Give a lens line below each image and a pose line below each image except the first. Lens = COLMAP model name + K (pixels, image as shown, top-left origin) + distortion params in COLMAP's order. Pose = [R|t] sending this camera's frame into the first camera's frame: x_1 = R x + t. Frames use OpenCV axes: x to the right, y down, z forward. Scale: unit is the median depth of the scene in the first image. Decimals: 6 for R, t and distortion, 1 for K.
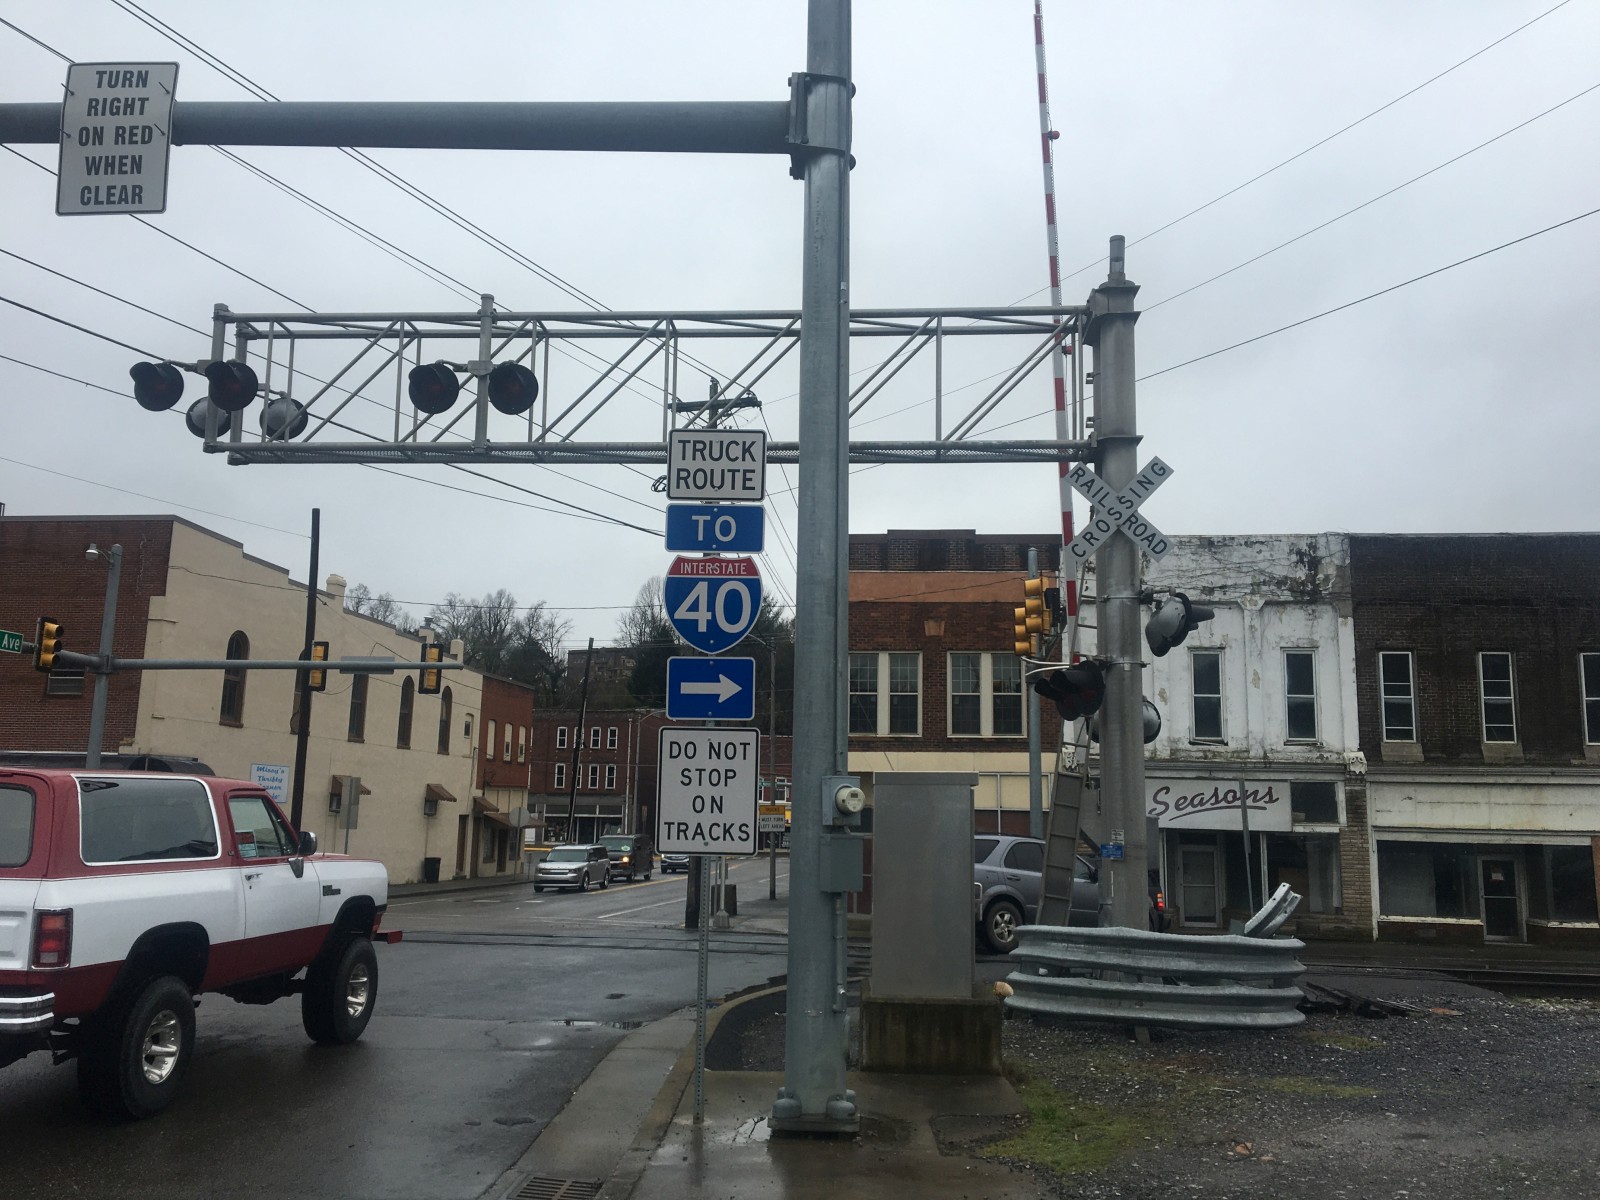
lens RADIAL K [[1341.3, 0, 774.0], [0, 1341.3, 605.9], [0, 0, 1]] dist [0.083041, -0.112760]
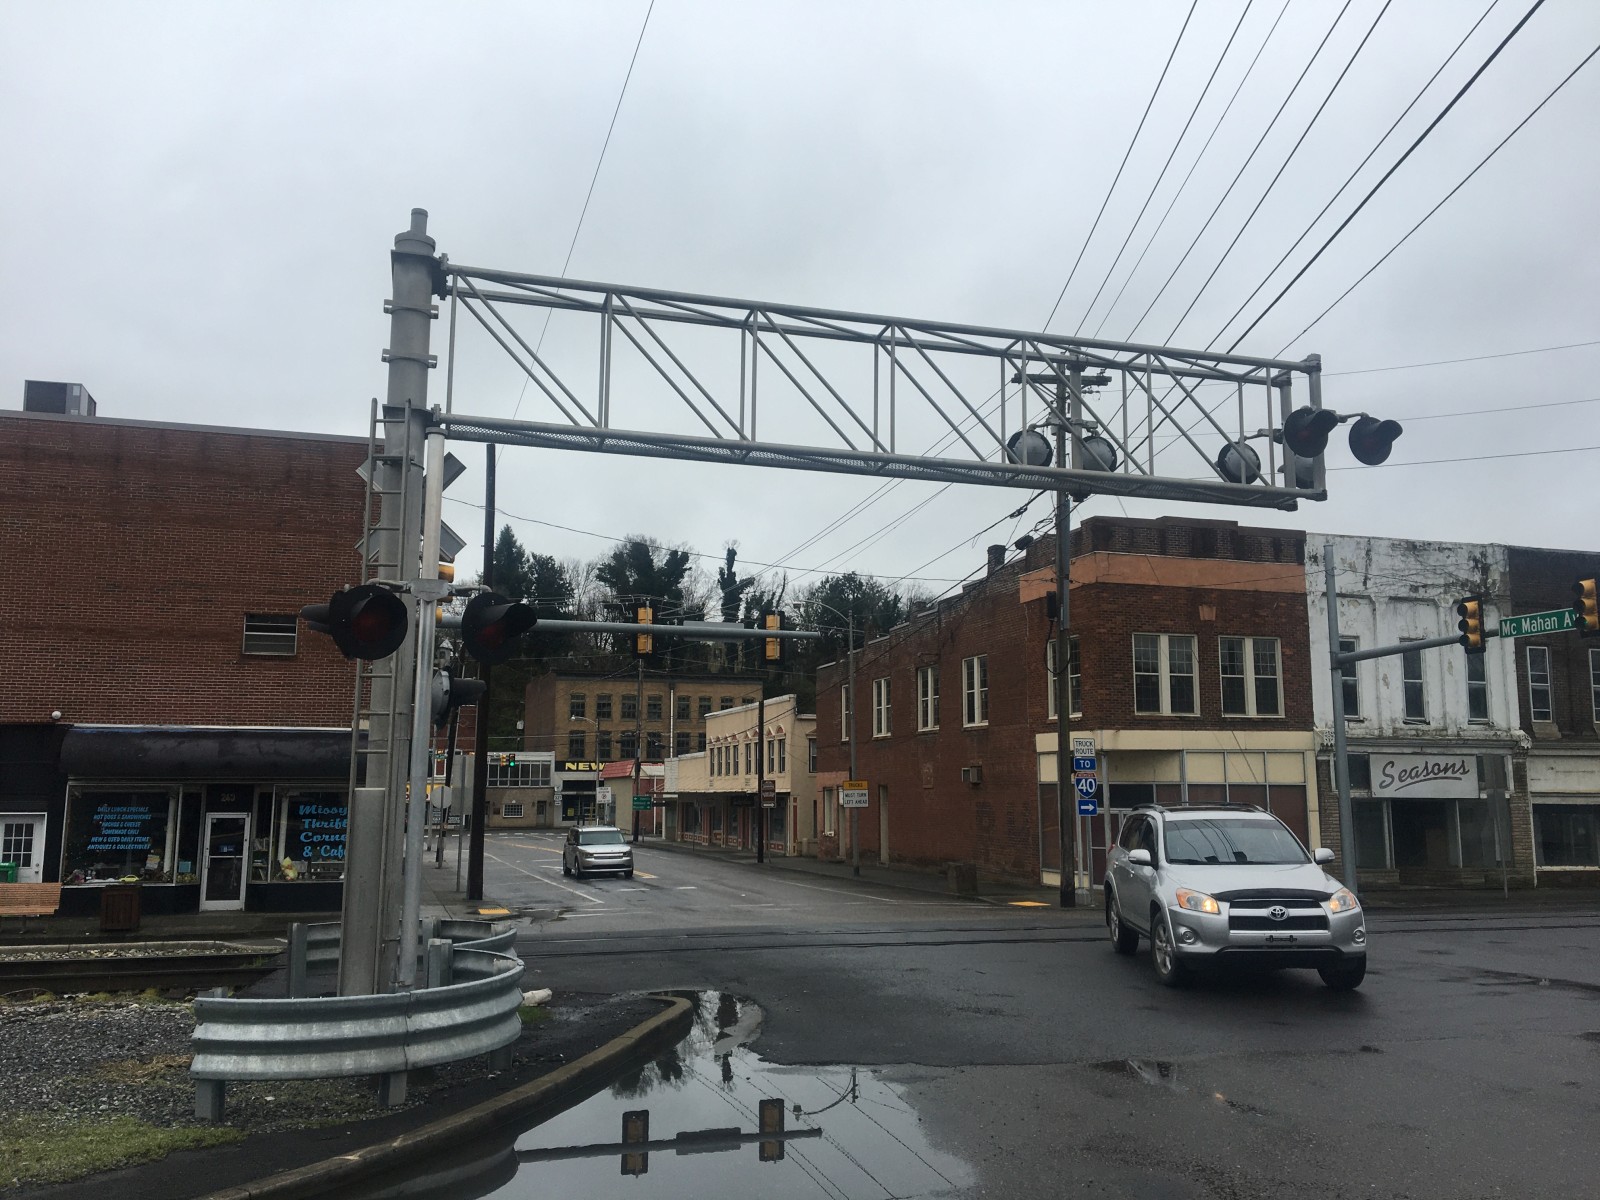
lens RADIAL K [[1341.3, 0, 808.1], [0, 1341.3, 609.1], [0, 0, 1]] dist [0.083041, -0.112760]
pose [[0.912538, 0.035990, 0.407406, -0.623071], [-0.048458, 0.998618, 0.020322, 0.007495], [-0.406111, -0.038286, 0.913021, 0.168209]]
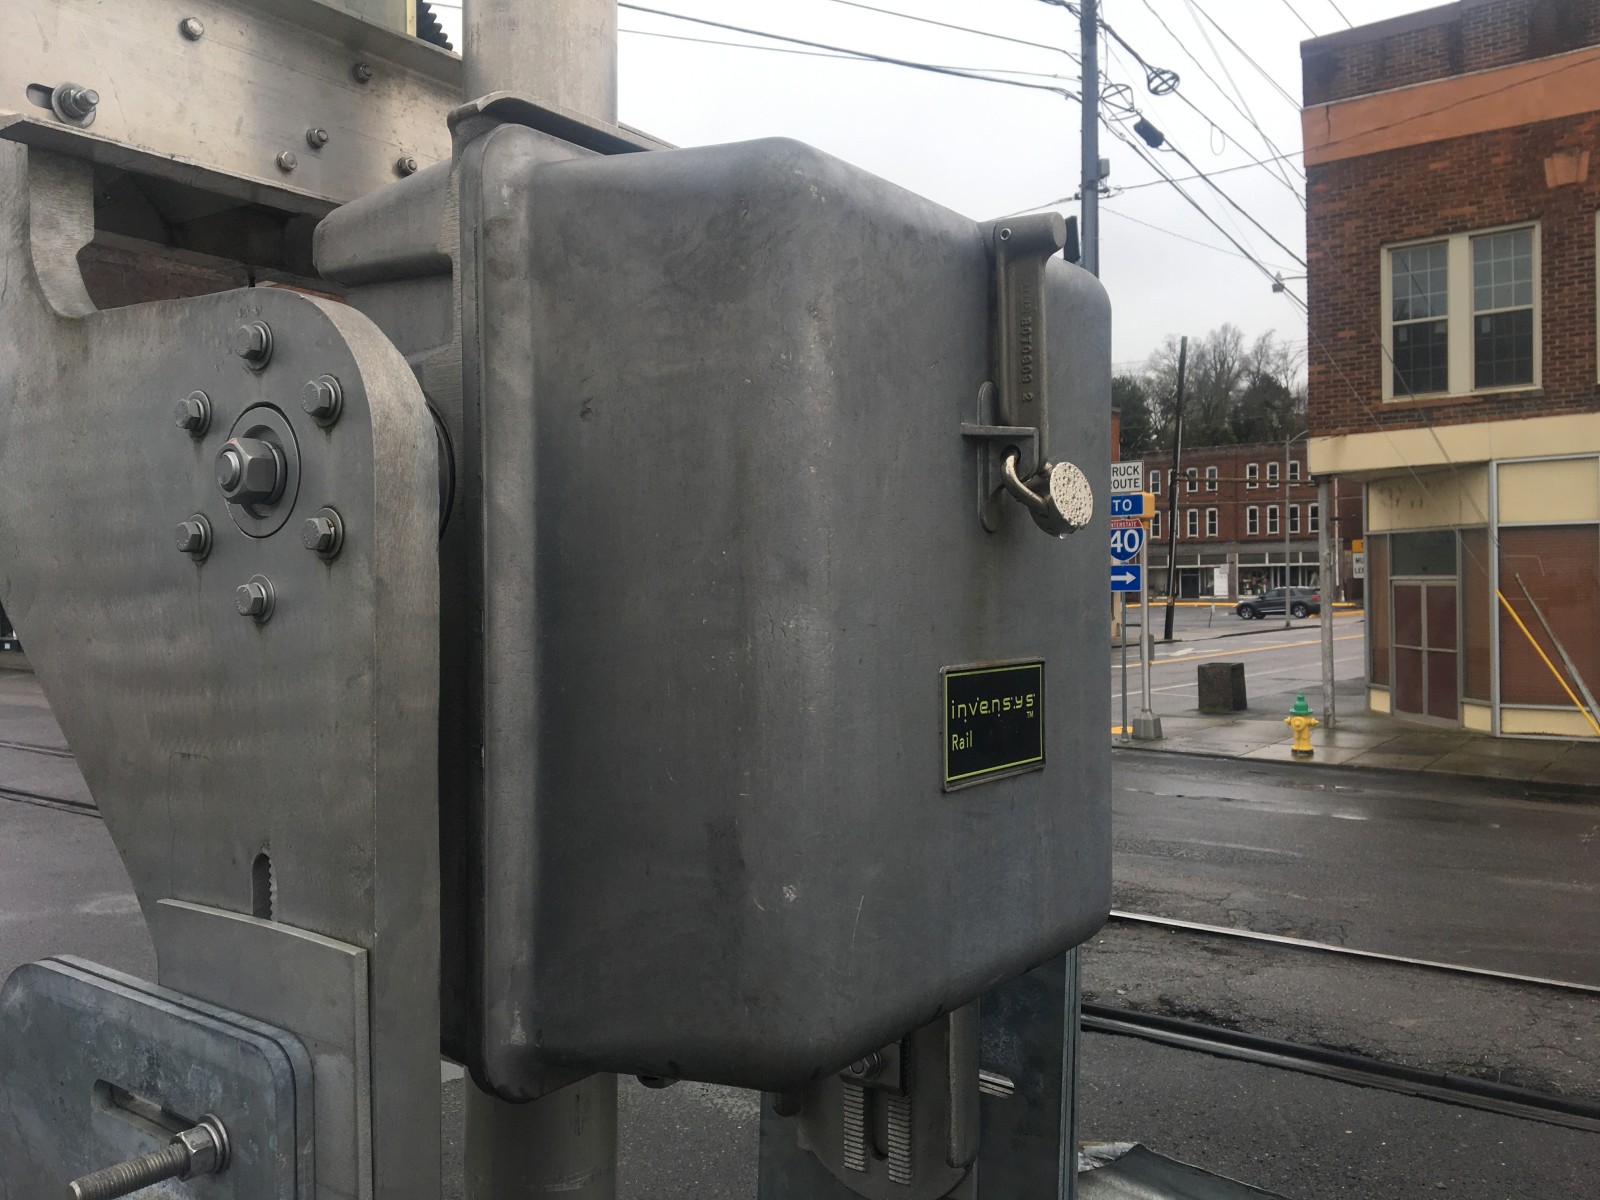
lens RADIAL K [[1341.3, 0, 790.0], [0, 1341.3, 601.7], [0, 0, 1]] dist [0.083041, -0.112760]
pose [[0.854770, -0.029958, -0.518142, 0.135996], [0.120314, 0.982575, 0.141670, 0.071645], [0.504870, -0.183435, 0.843480, 0.409744]]
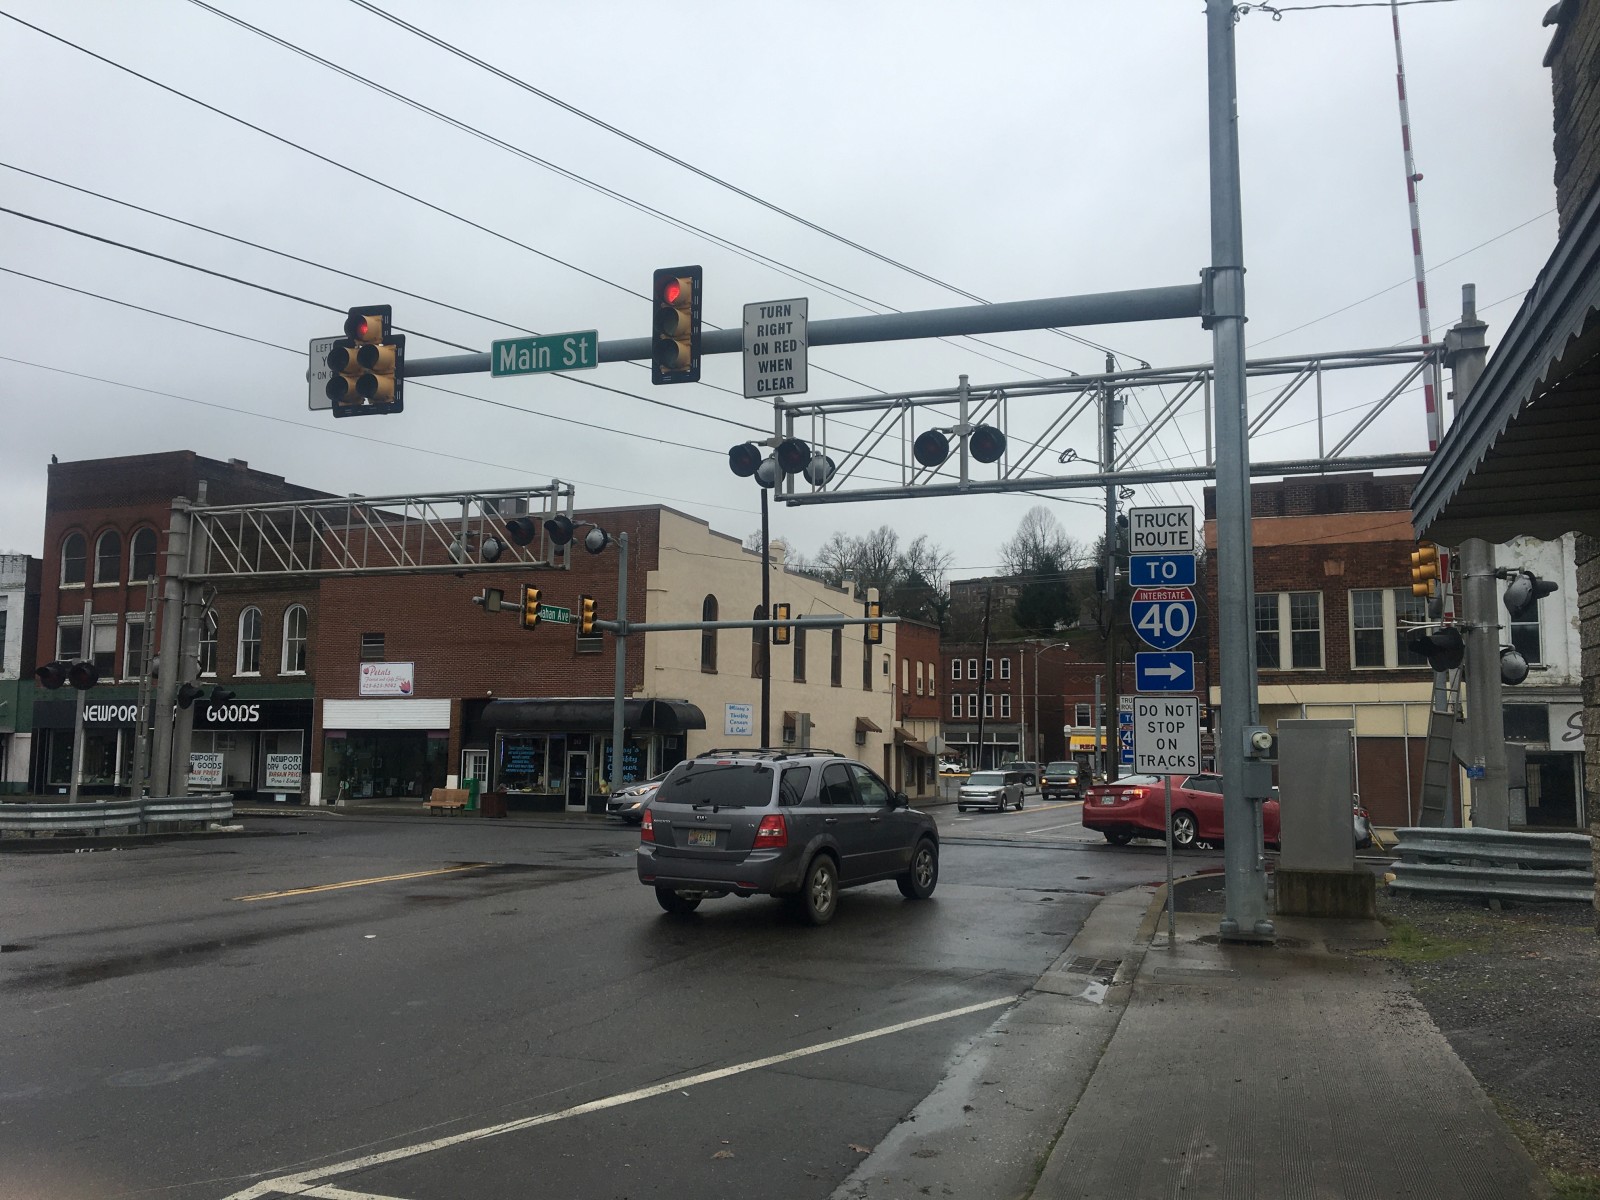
lens RADIAL K [[1341.3, 0, 780.7], [0, 1341.3, 600.4], [0, 0, 1]] dist [0.083041, -0.112760]
pose [[0.961272, -0.041640, -0.272439, -0.011048], [0.055088, 0.997602, 0.041895, -0.028148], [0.270041, -0.055281, 0.961261, -0.161257]]
